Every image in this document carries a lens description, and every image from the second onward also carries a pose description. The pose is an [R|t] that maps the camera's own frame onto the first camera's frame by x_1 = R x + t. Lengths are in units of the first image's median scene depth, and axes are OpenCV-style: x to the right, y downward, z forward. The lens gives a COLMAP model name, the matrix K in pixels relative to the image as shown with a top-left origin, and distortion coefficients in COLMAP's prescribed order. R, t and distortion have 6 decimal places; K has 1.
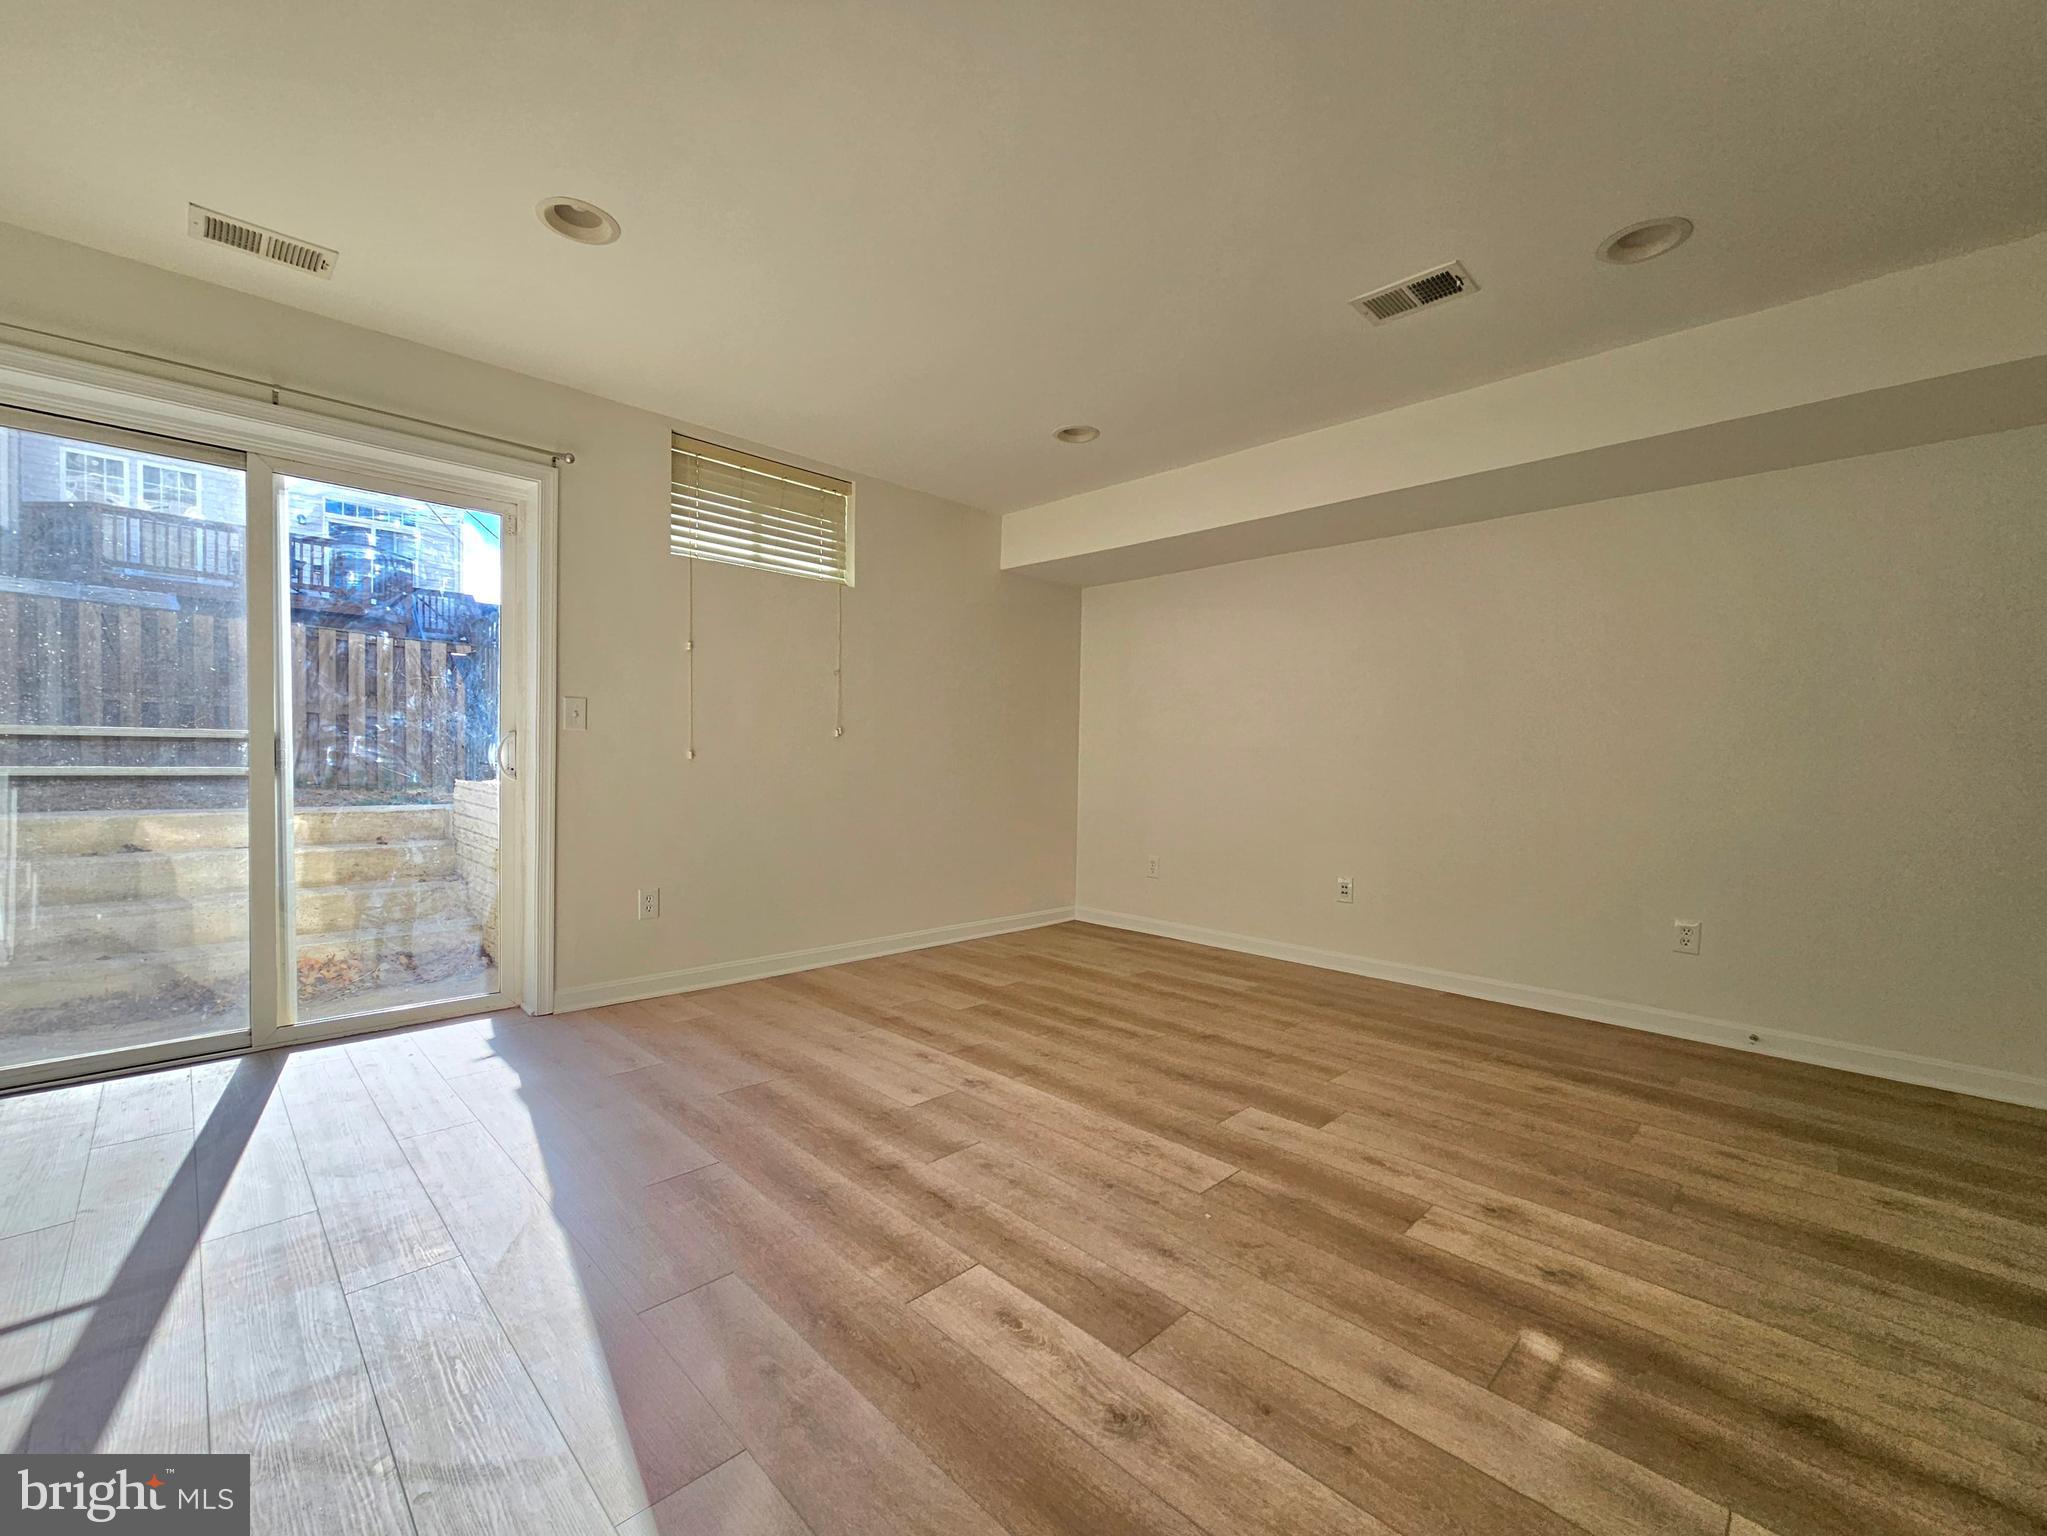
lens RADIAL K [[850.2, 0, 1023.5], [0, 850.2, 768.0], [0, 0, 1]] dist [-0.007299, -0.000170]
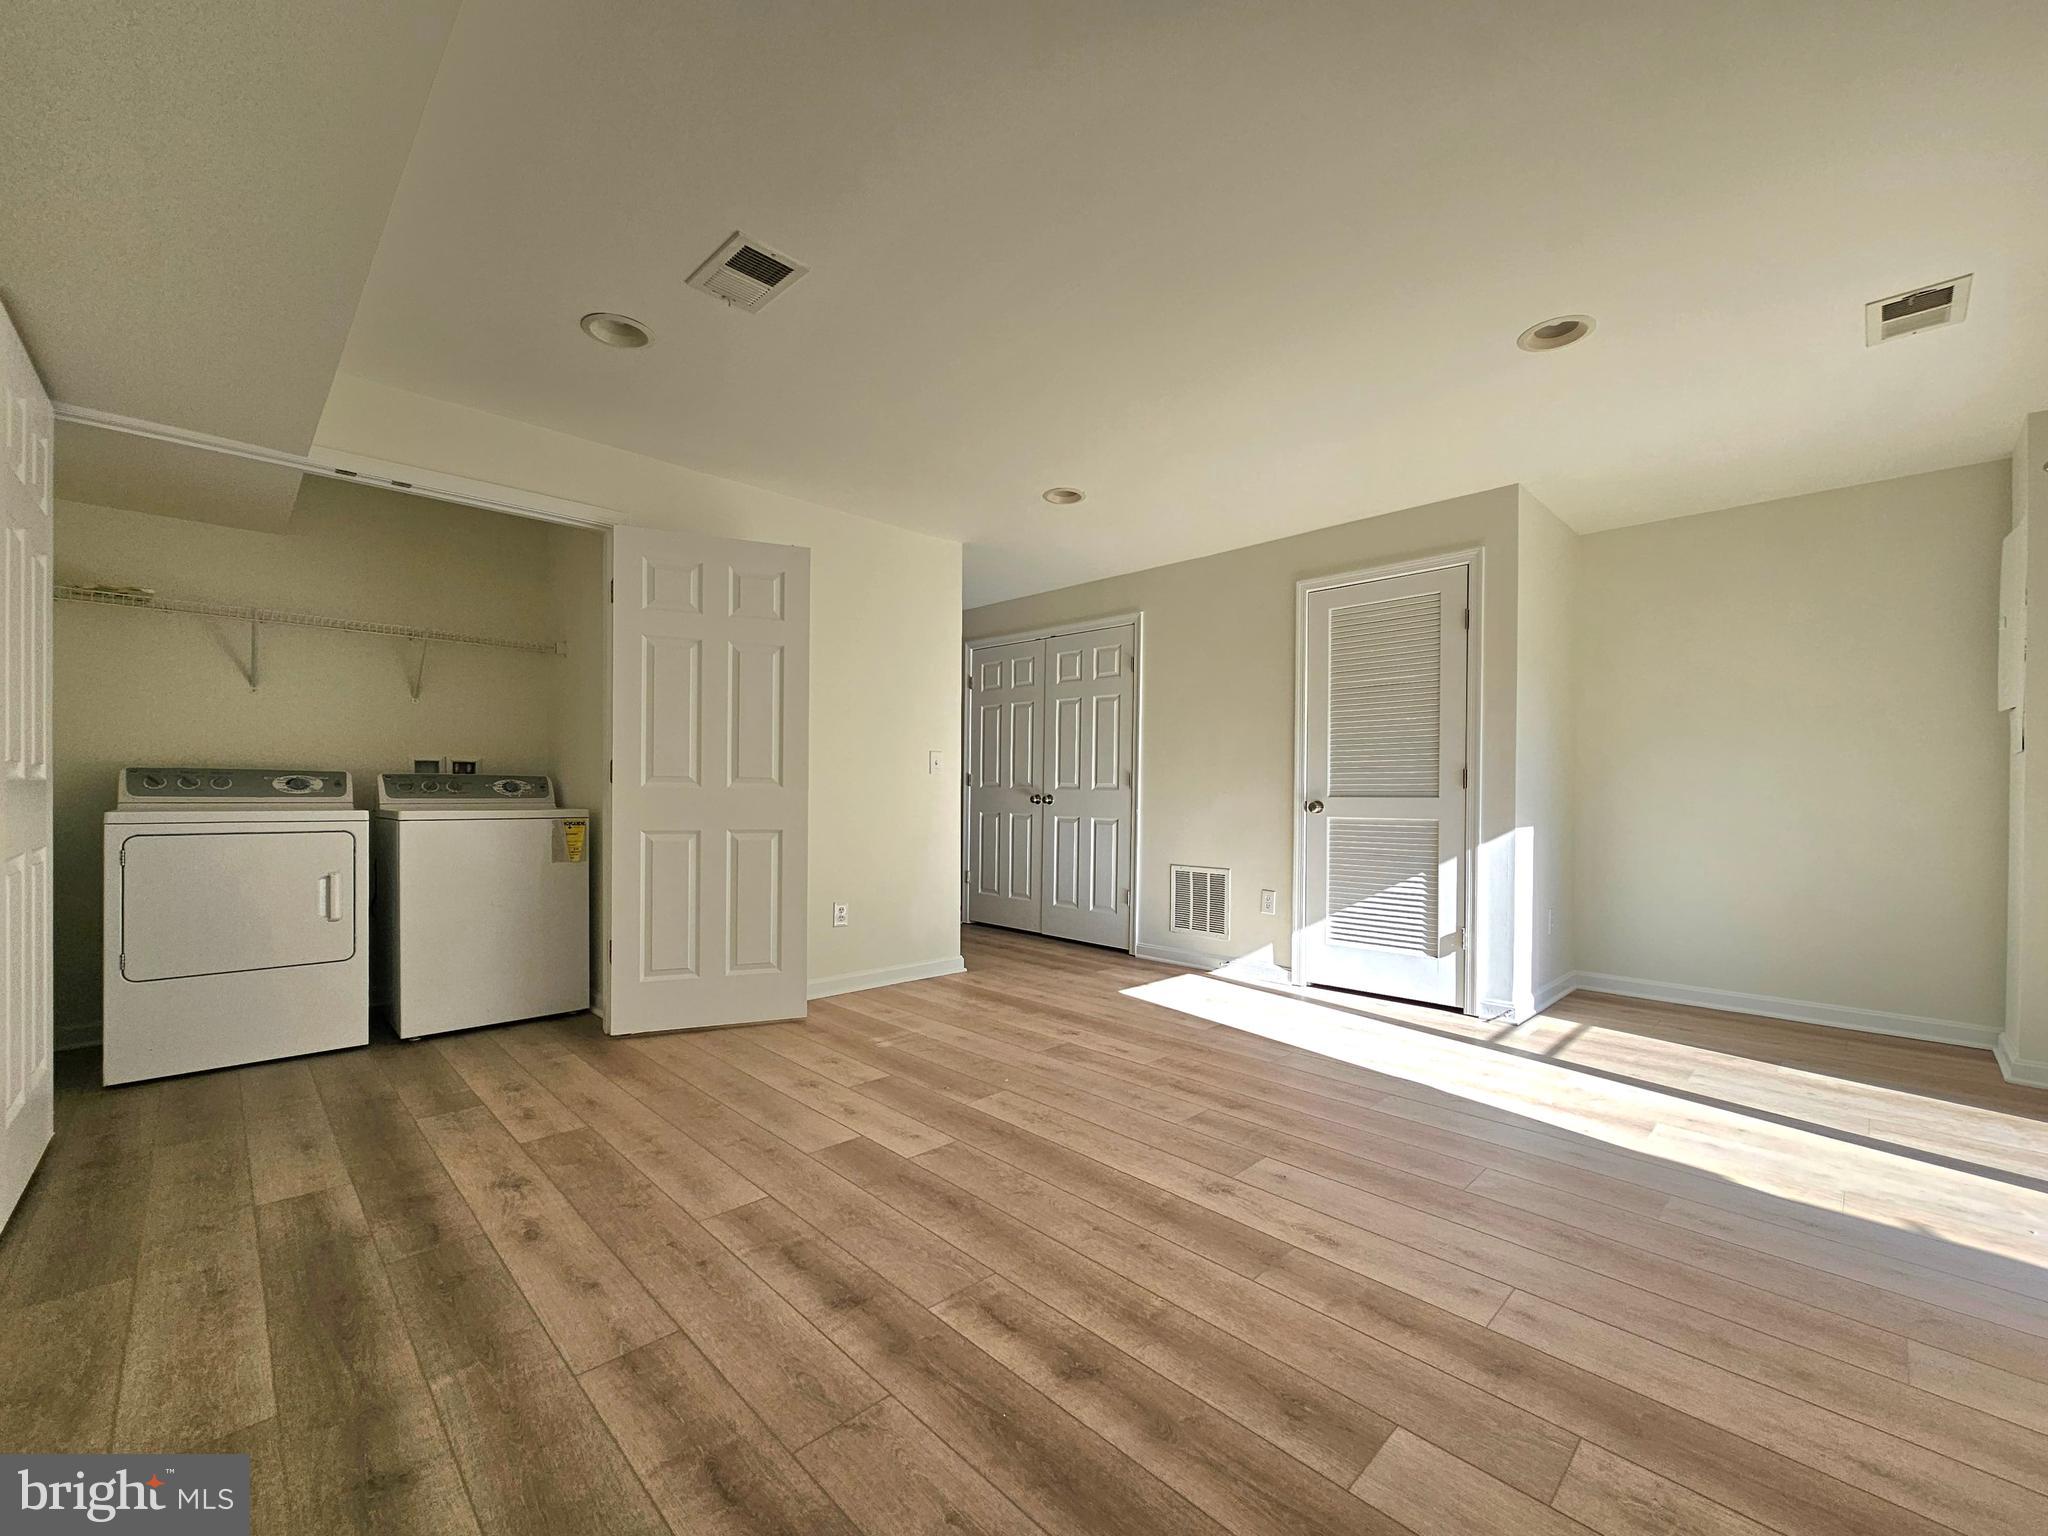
lens RADIAL K [[834.2, 0, 1005.6], [0, 834.2, 793.8], [0, 0, 1]] dist [-0.007493, 0.000714]
pose [[-0.999169, -0.027883, 0.029729, 0.135920], [-0.027510, 0.999539, 0.012860, -0.014962], [-0.030074, 0.012031, -0.999475, 1.813890]]
